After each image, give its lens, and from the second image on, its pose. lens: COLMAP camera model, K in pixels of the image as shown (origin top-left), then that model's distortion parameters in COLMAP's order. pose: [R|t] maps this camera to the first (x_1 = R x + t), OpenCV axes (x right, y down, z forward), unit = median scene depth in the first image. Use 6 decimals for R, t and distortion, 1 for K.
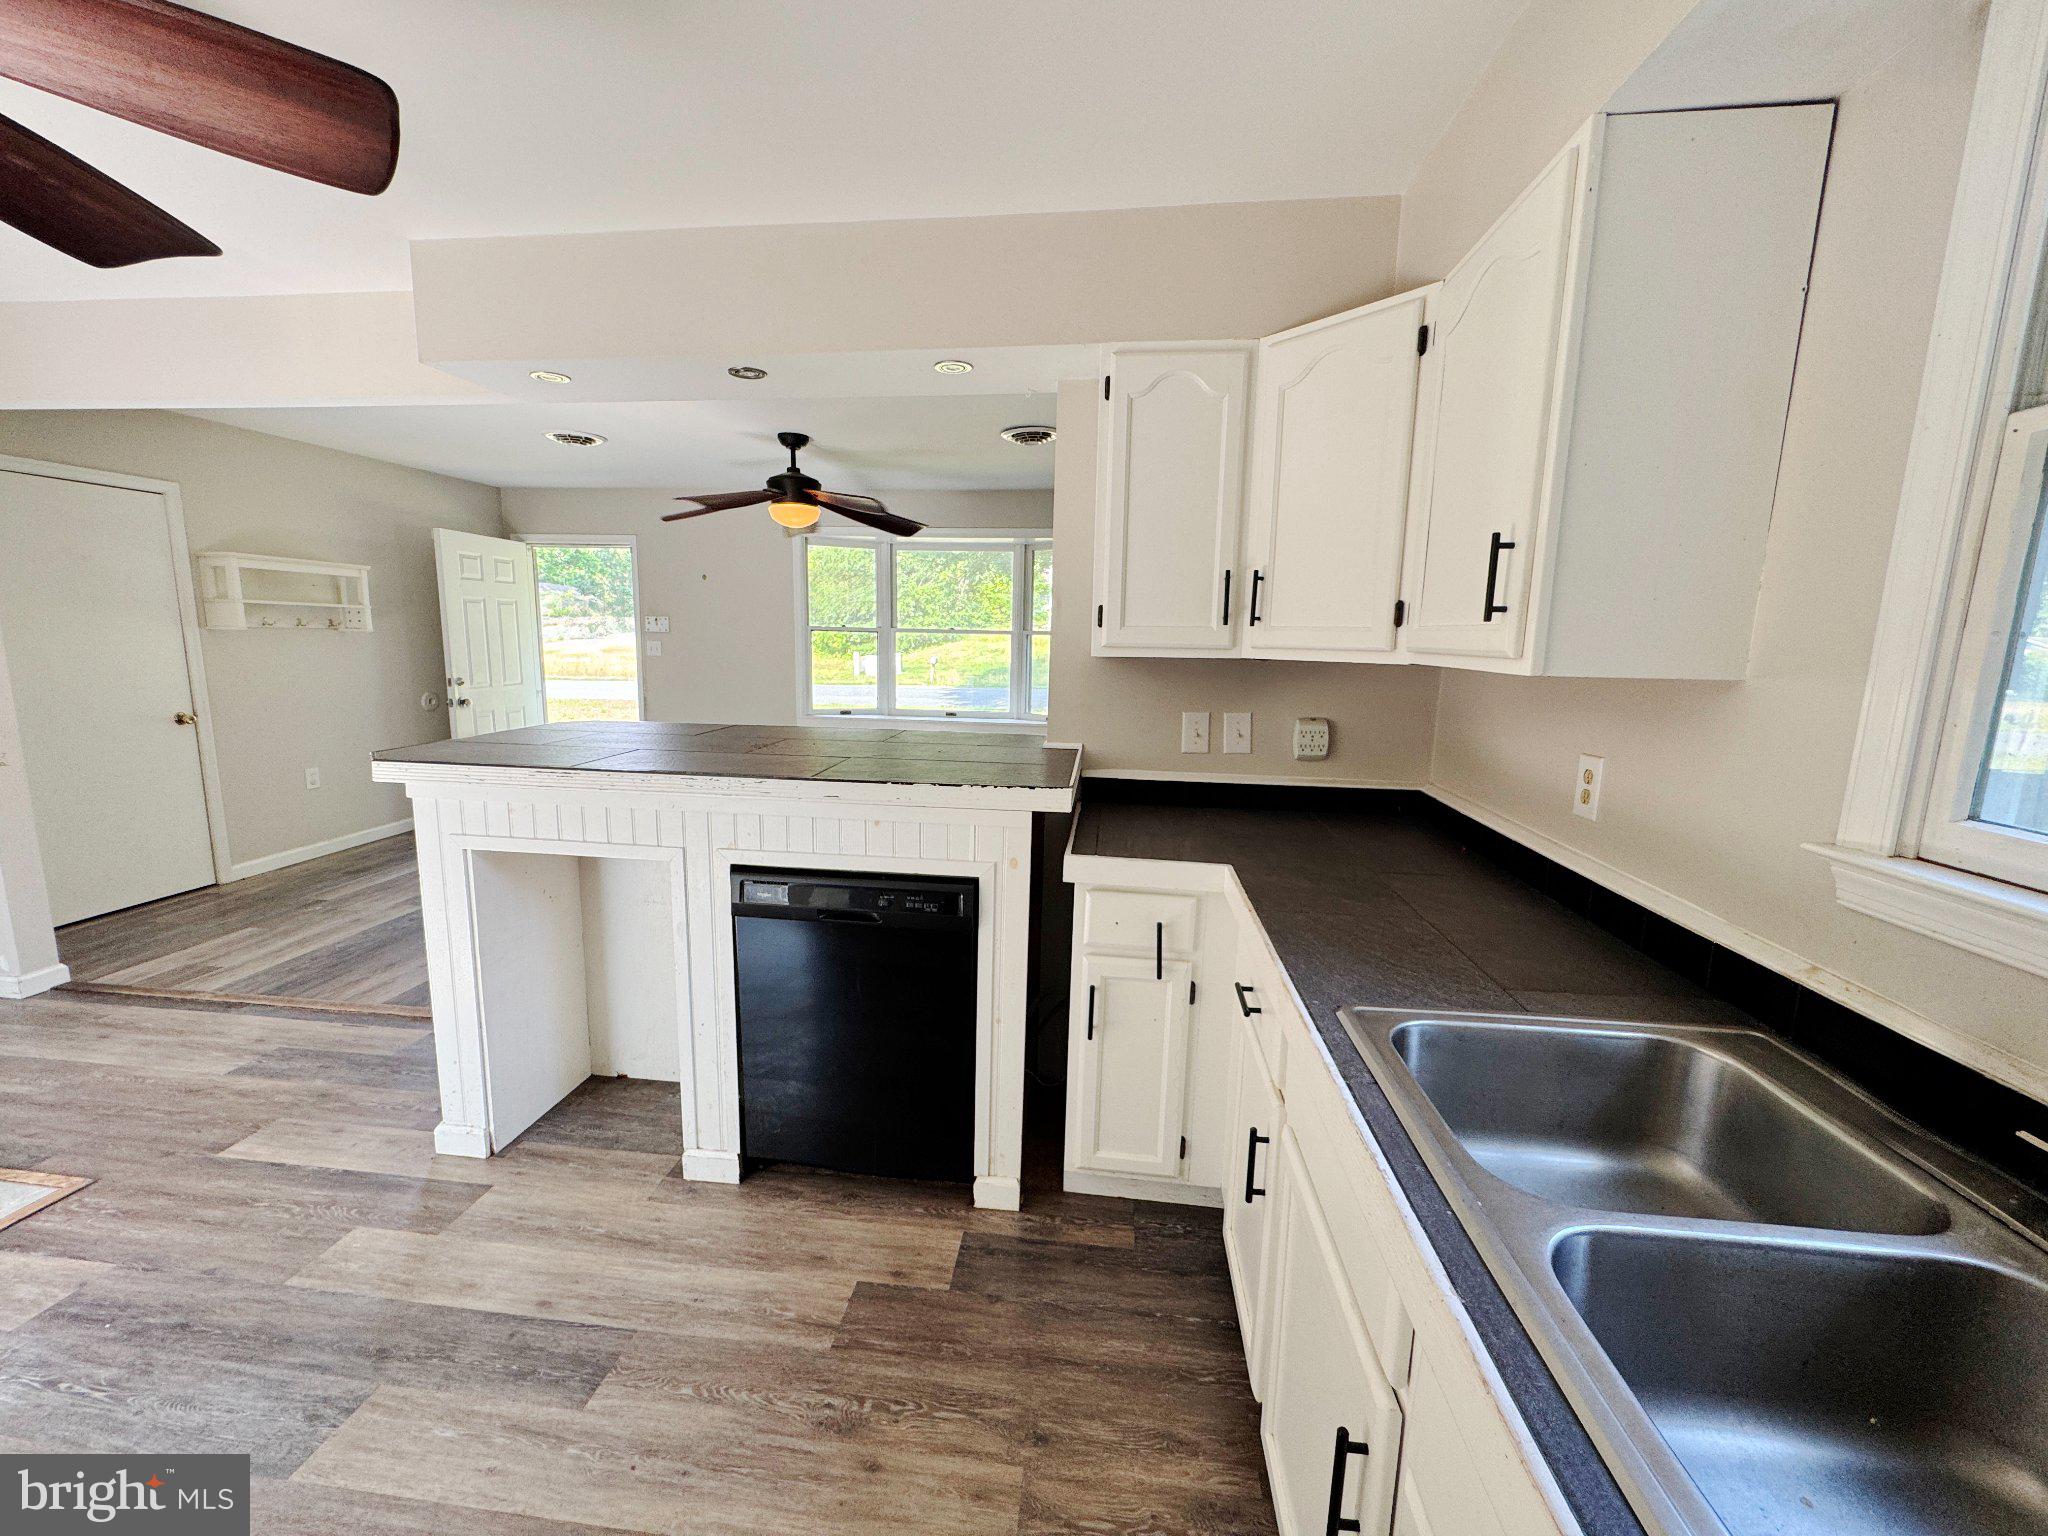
lens RADIAL K [[817.9, 0, 1019.4], [0, 817.9, 767.5], [0, 0, 1]] dist [-0.001119, -0.000022]
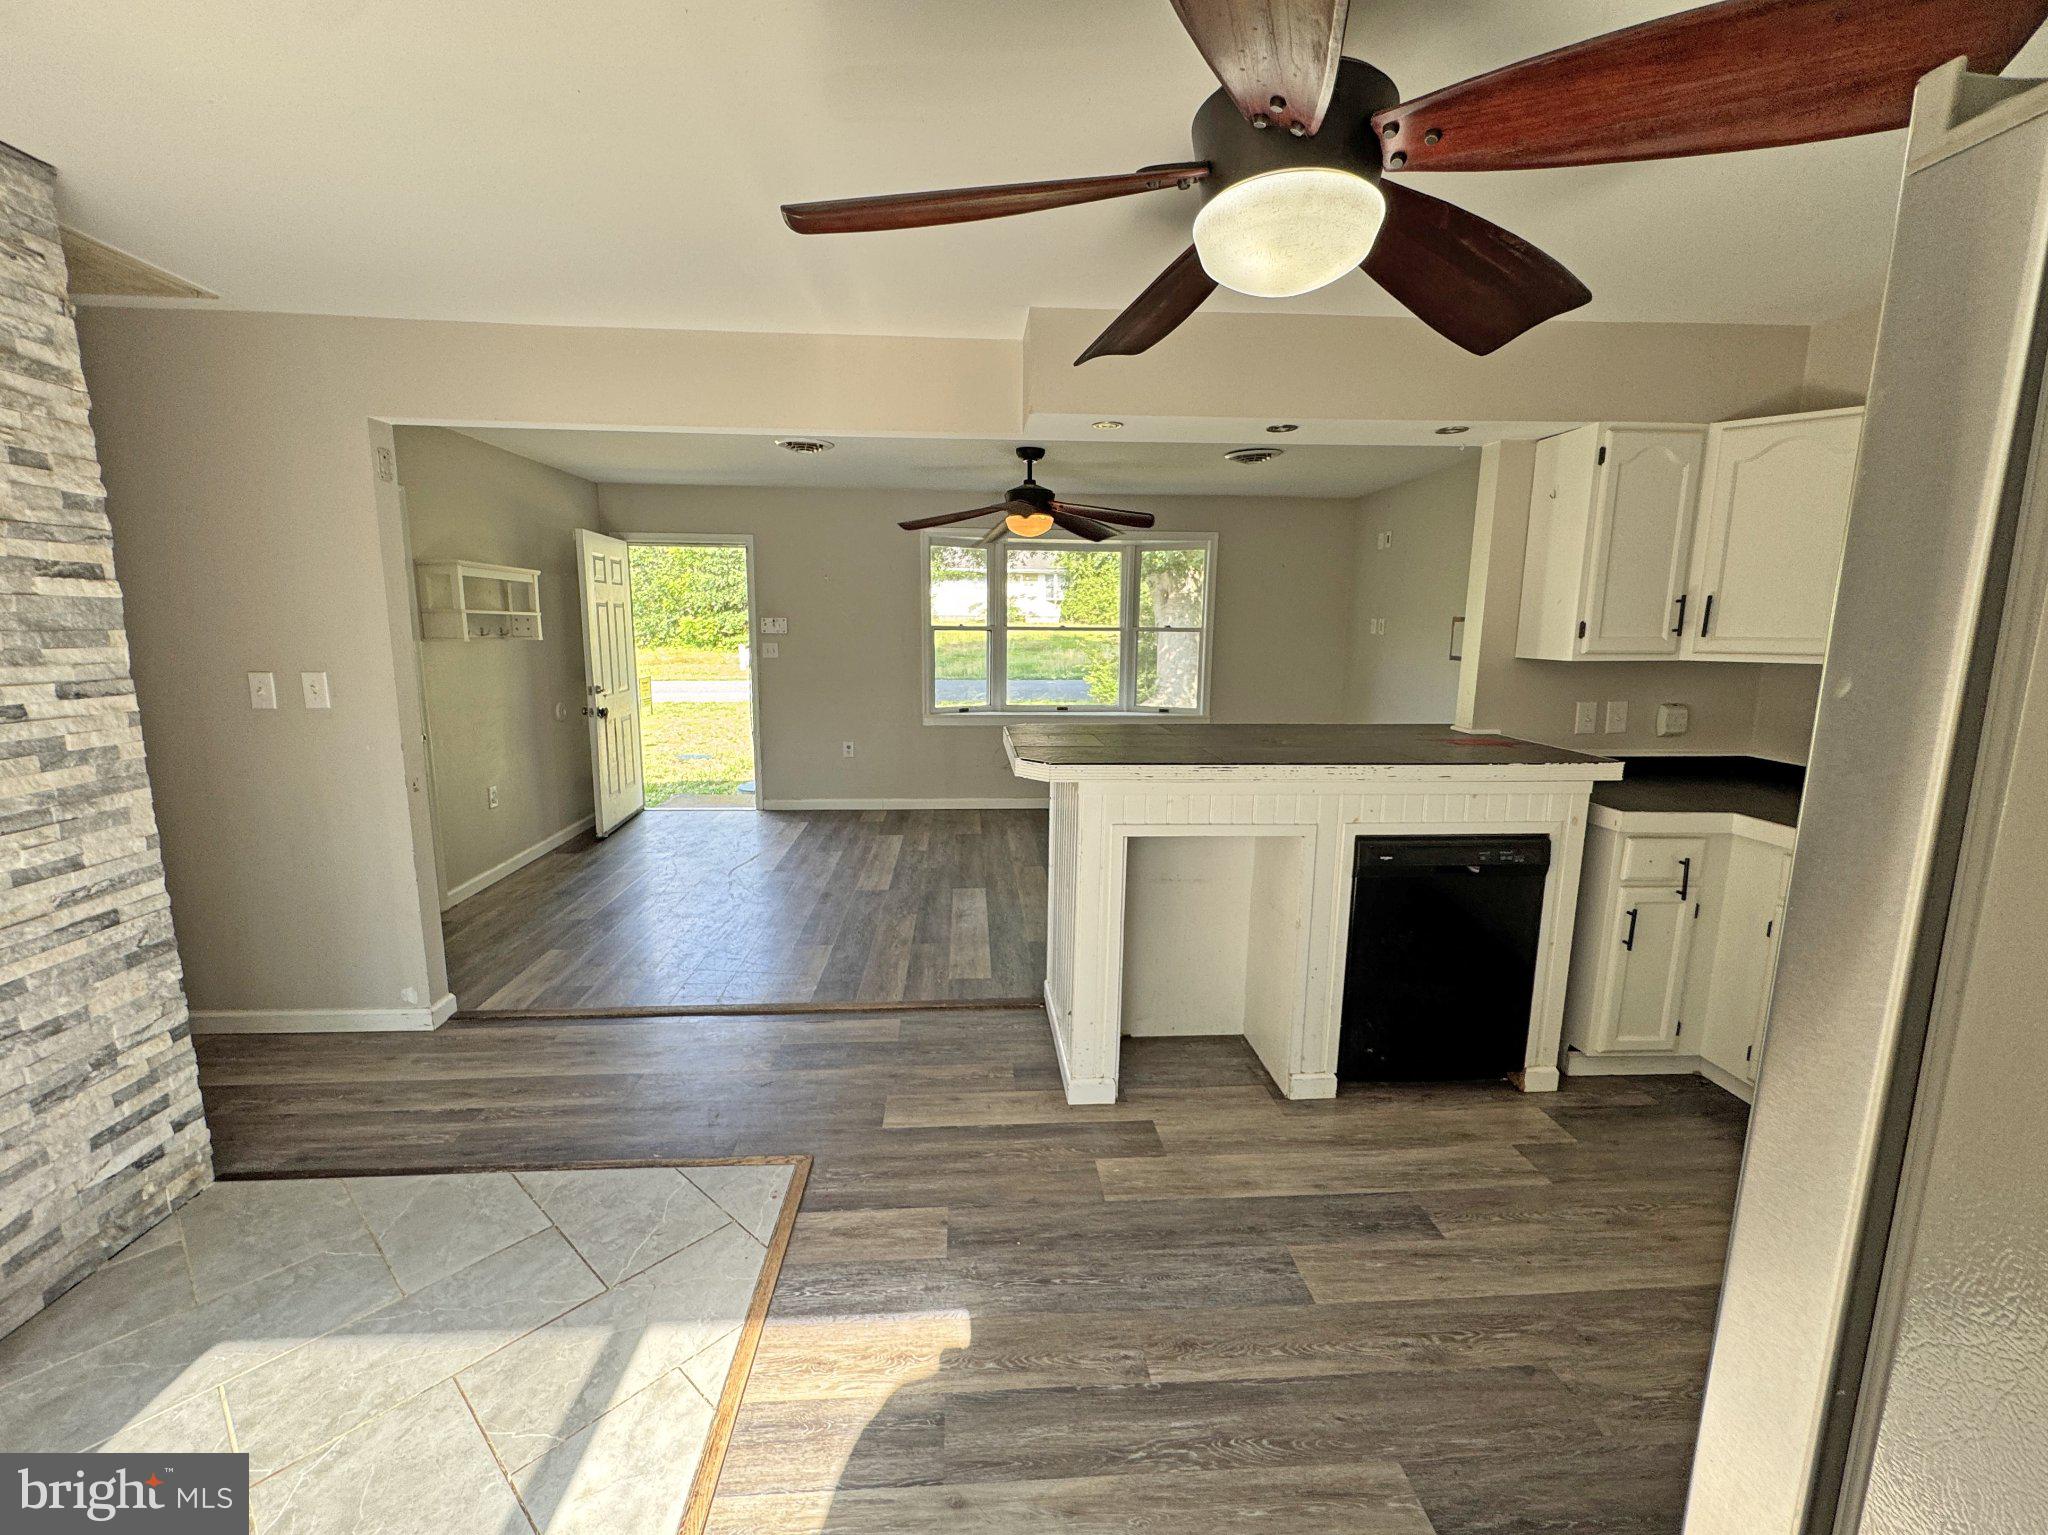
lens RADIAL K [[854.2, 0, 1020.5], [0, 854.2, 768.1], [0, 0, 1]] dist [-0.001700, 0.000021]
pose [[0.983622, -0.042000, 0.175279, -0.959682], [0.040293, 0.999100, 0.013284, -0.019099], [-0.175679, -0.006004, 0.984429, -0.164353]]
